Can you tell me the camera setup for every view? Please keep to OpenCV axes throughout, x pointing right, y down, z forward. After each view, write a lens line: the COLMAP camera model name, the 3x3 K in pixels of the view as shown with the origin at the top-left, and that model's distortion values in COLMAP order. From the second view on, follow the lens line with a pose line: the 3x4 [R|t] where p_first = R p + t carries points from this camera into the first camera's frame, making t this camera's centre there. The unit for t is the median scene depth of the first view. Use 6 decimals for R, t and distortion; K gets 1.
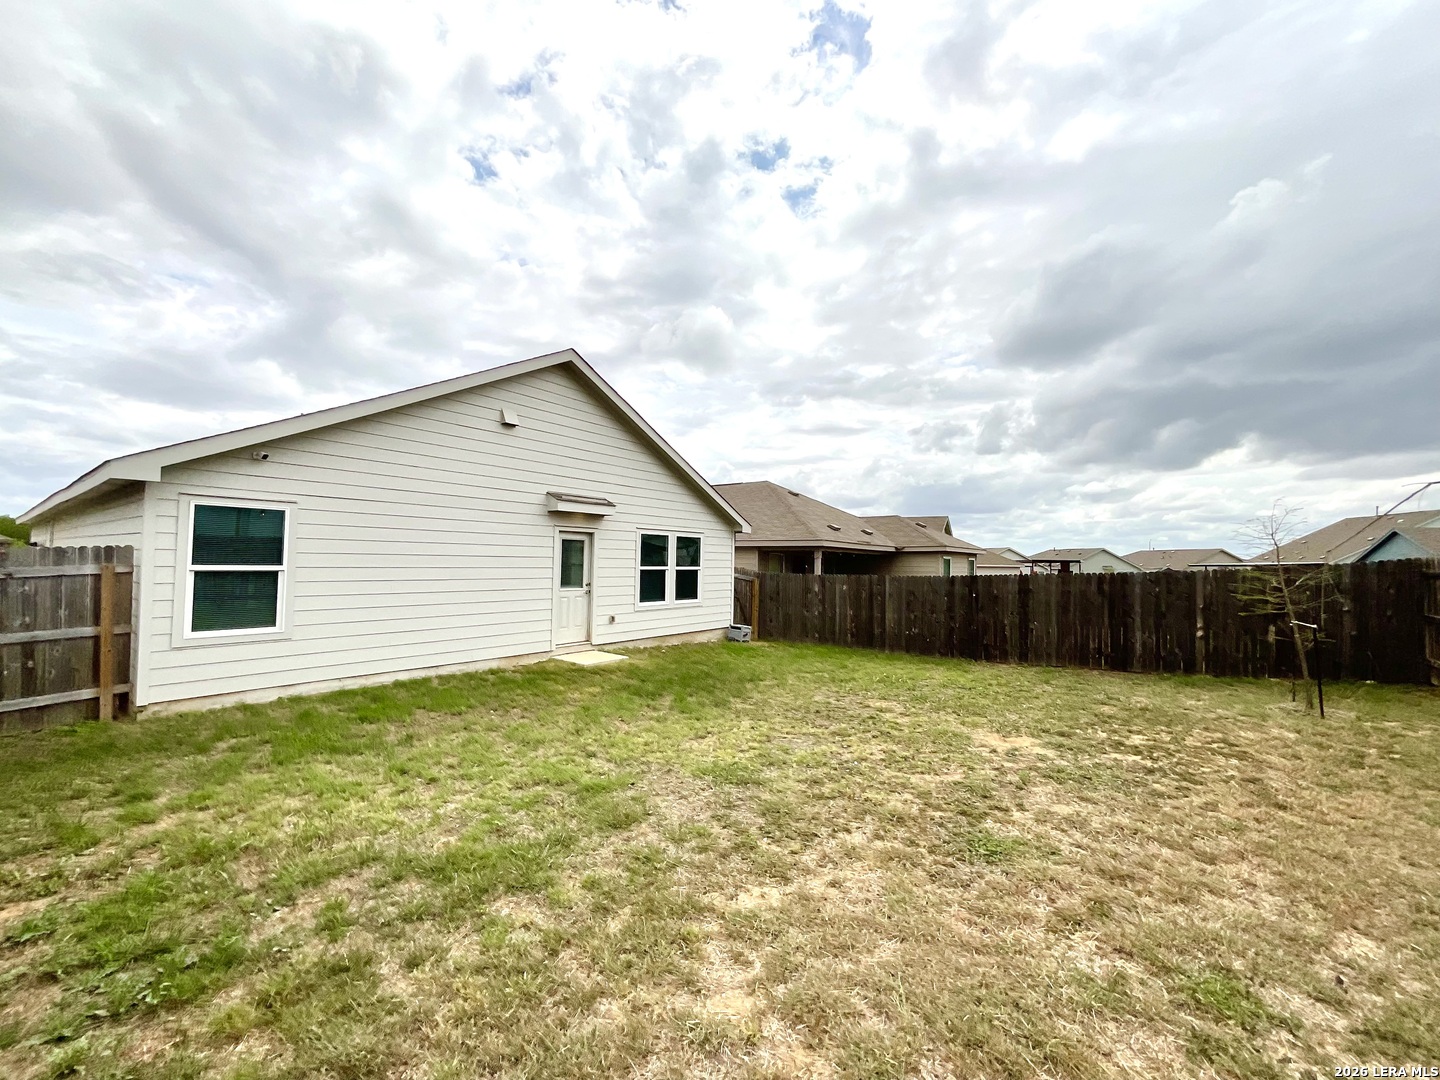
lens RADIAL K [[581.4, 0, 716.8], [0, 581.4, 545.4], [0, 0, 1]] dist [0.000471, -0.002003]
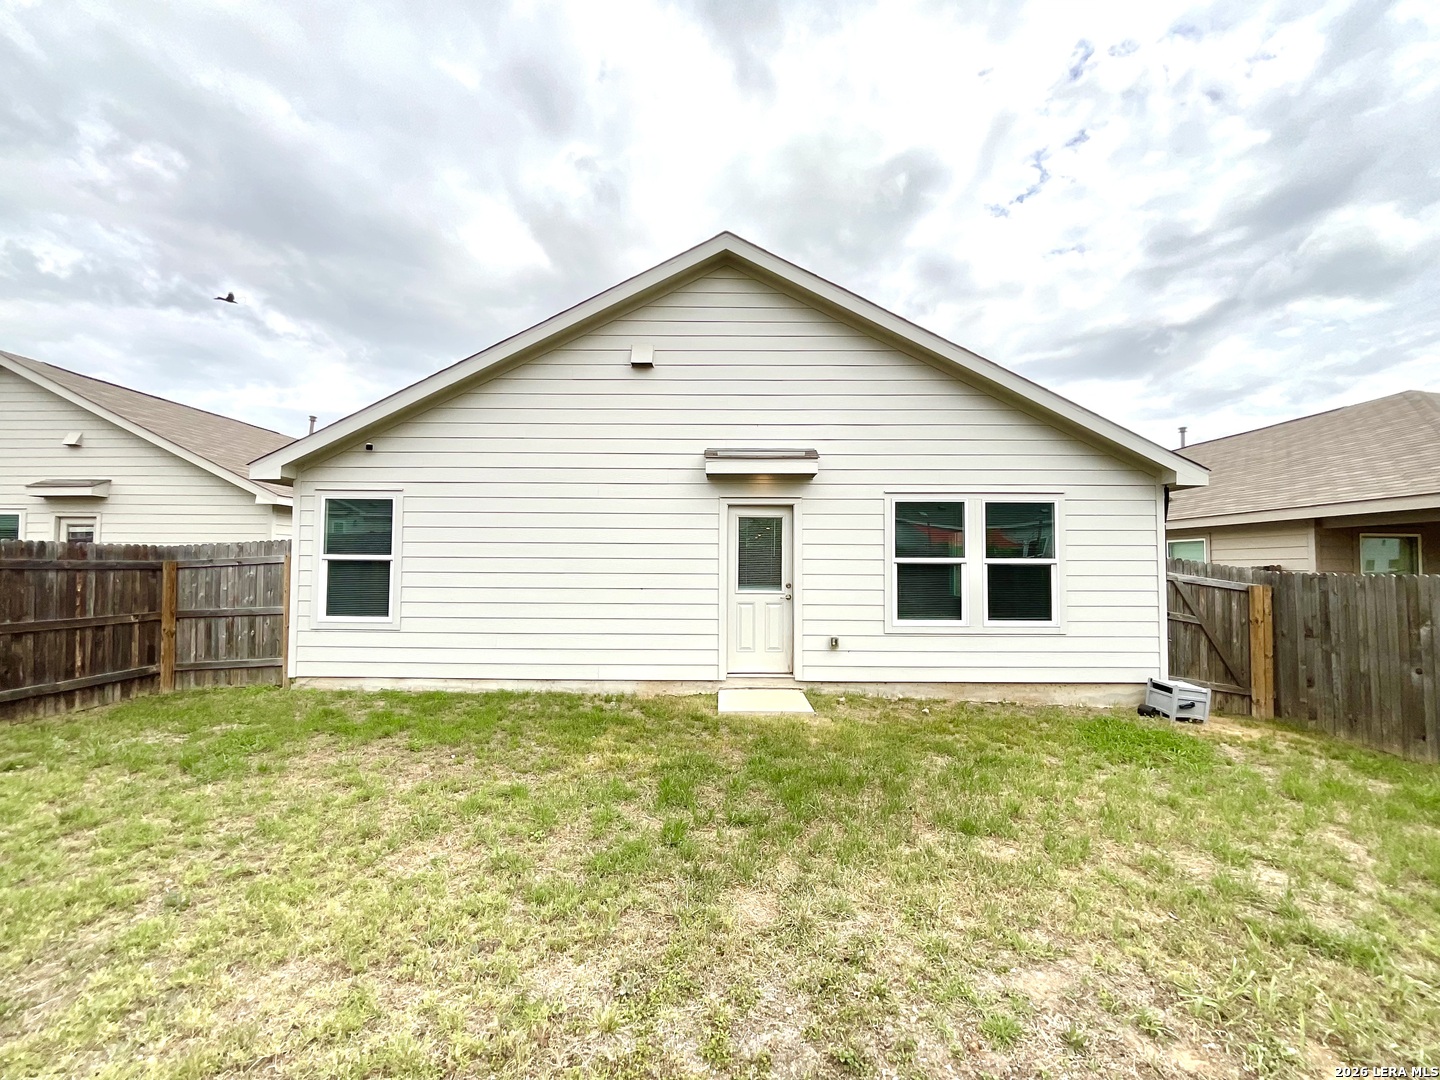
lens RADIAL K [[581.4, 0, 713.9], [0, 581.4, 539.8], [0, 0, 1]] dist [0.000471, -0.002003]
pose [[0.608337, -0.031488, -0.793054, 0.247757], [0.025605, 0.999471, -0.020043, 0.028102], [0.793266, -0.008113, 0.608821, 0.553953]]
